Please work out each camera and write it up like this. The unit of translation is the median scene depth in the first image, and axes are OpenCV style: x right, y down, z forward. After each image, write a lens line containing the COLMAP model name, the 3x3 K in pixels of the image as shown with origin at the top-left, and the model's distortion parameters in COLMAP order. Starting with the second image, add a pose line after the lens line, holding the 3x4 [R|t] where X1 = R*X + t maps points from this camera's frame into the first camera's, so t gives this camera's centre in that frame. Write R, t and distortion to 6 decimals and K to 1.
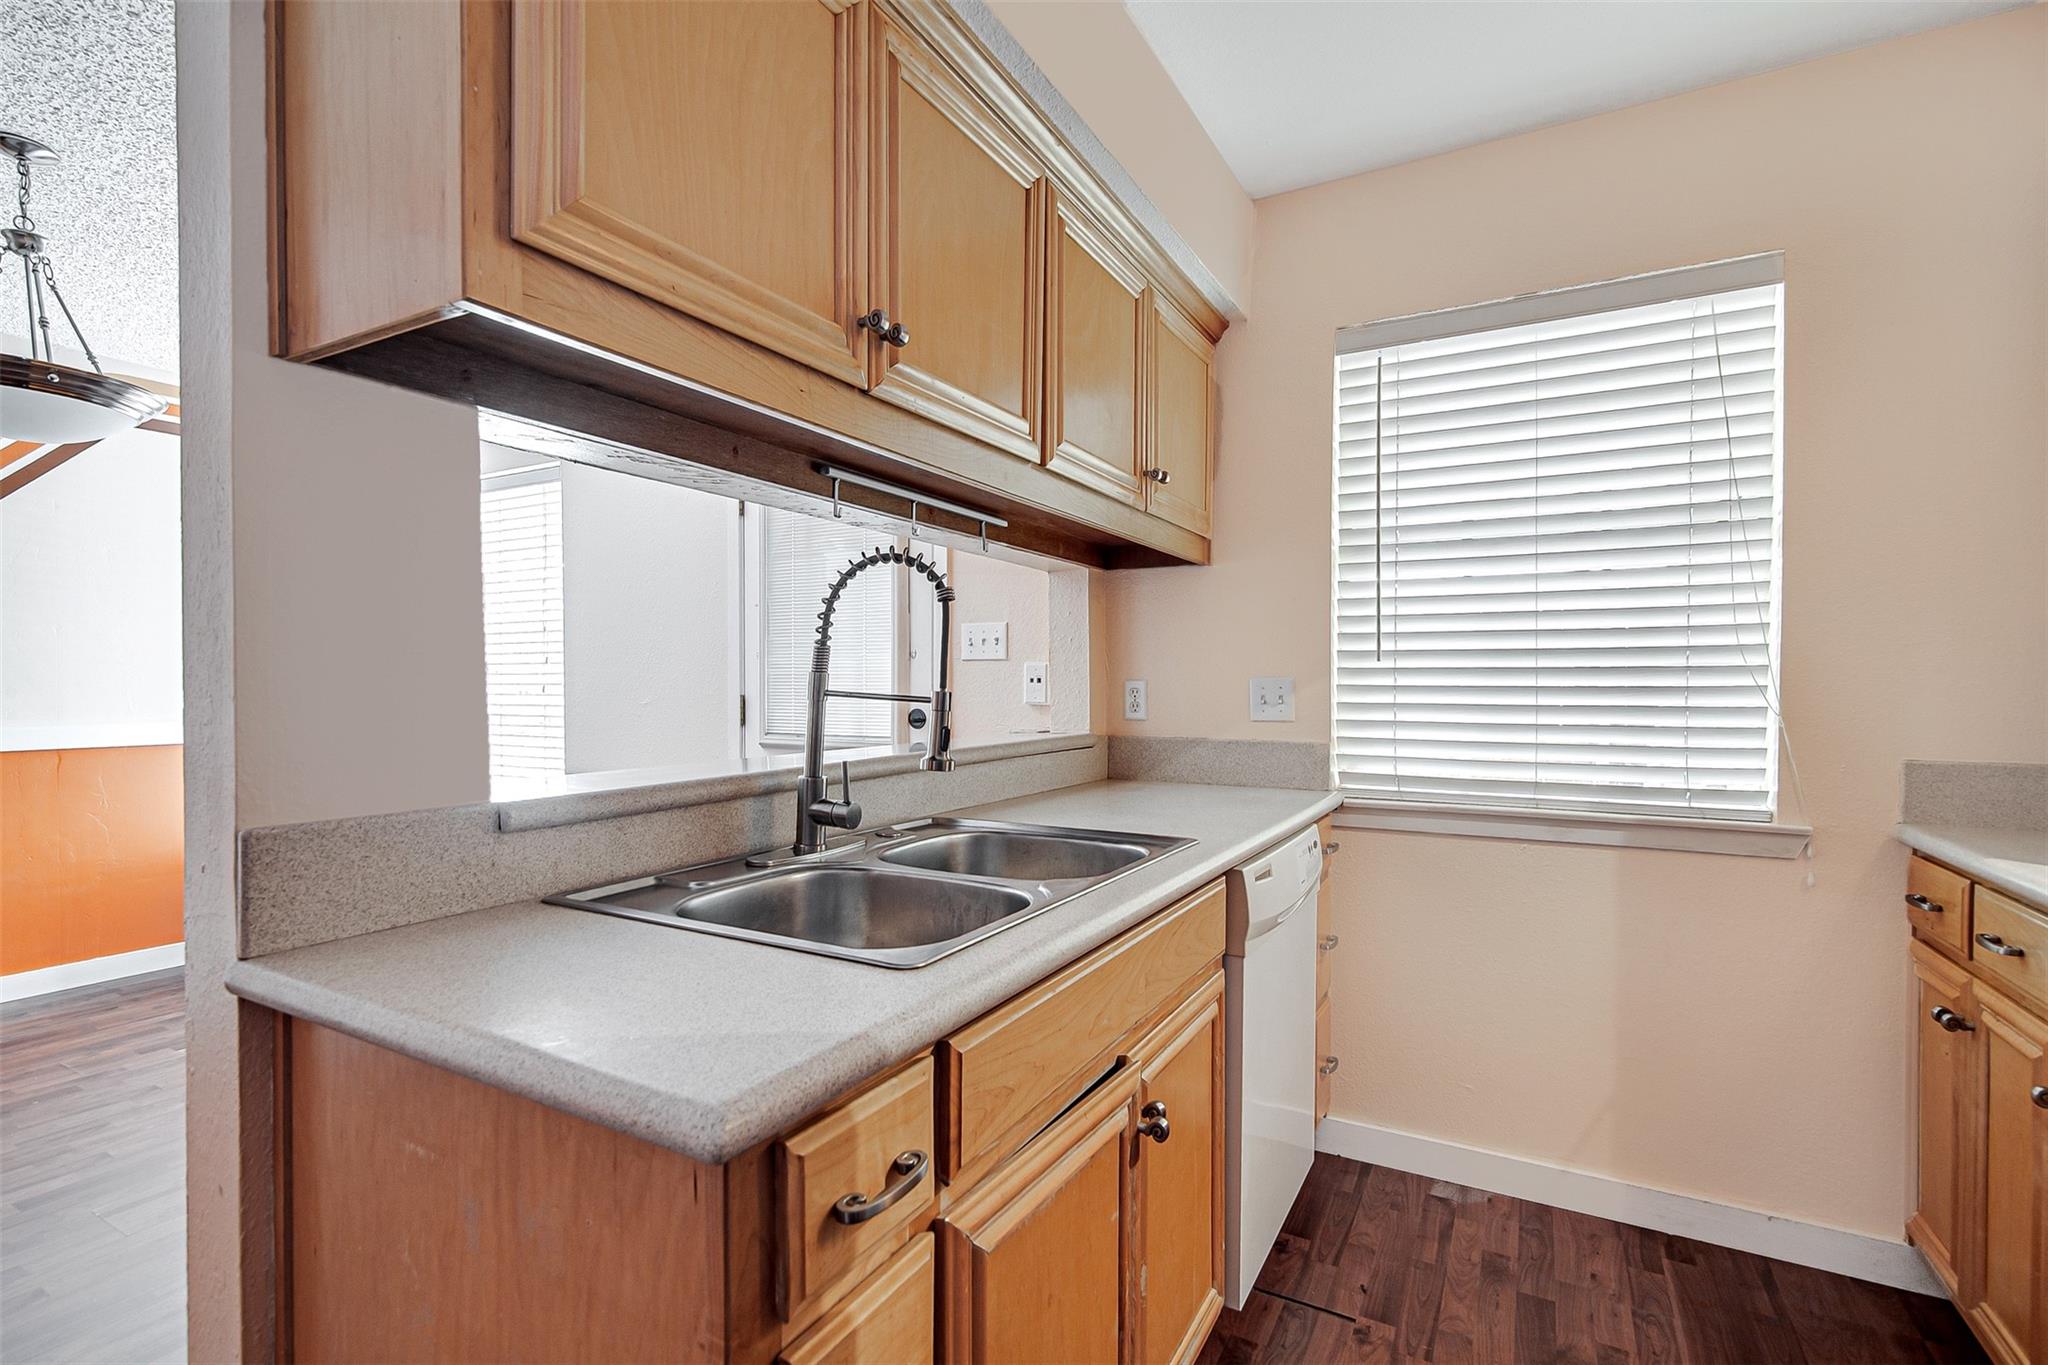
lens RADIAL K [[952.0, 0, 1022.2], [0, 952.0, 697.6], [0, 0, 1]] dist [-0.002139, 0.002697]
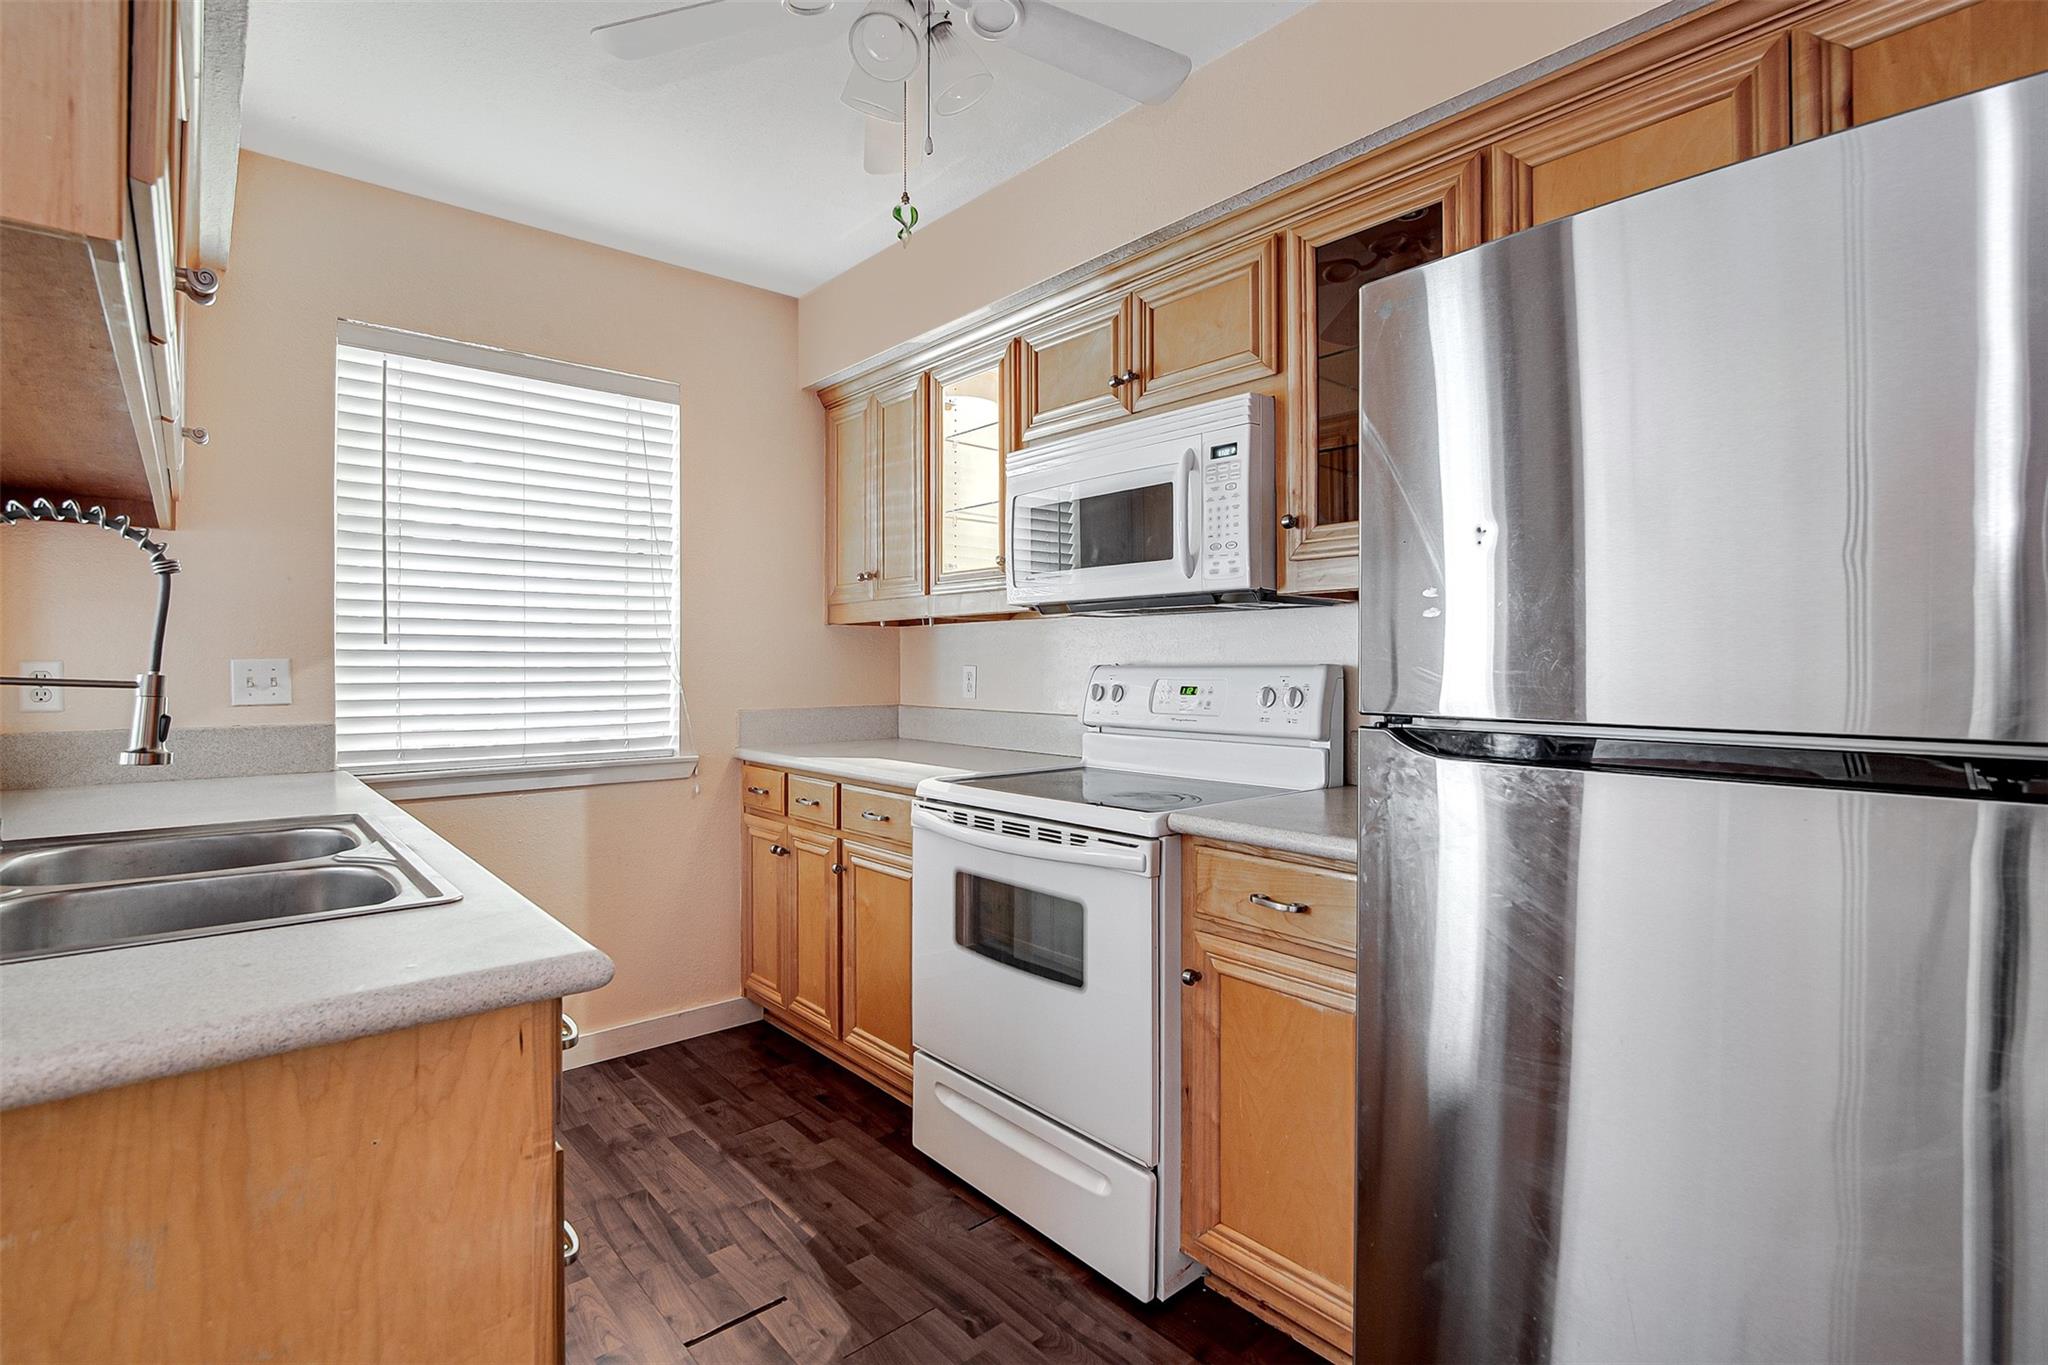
lens RADIAL K [[952.0, 0, 1023.1], [0, 952.0, 666.6], [0, 0, 1]] dist [-0.002139, 0.002697]
pose [[0.341193, -0.003283, 0.939987, -0.448526], [0.013834, 0.999903, -0.001529, -0.001173], [-0.939891, 0.013526, 0.341206, -0.042867]]
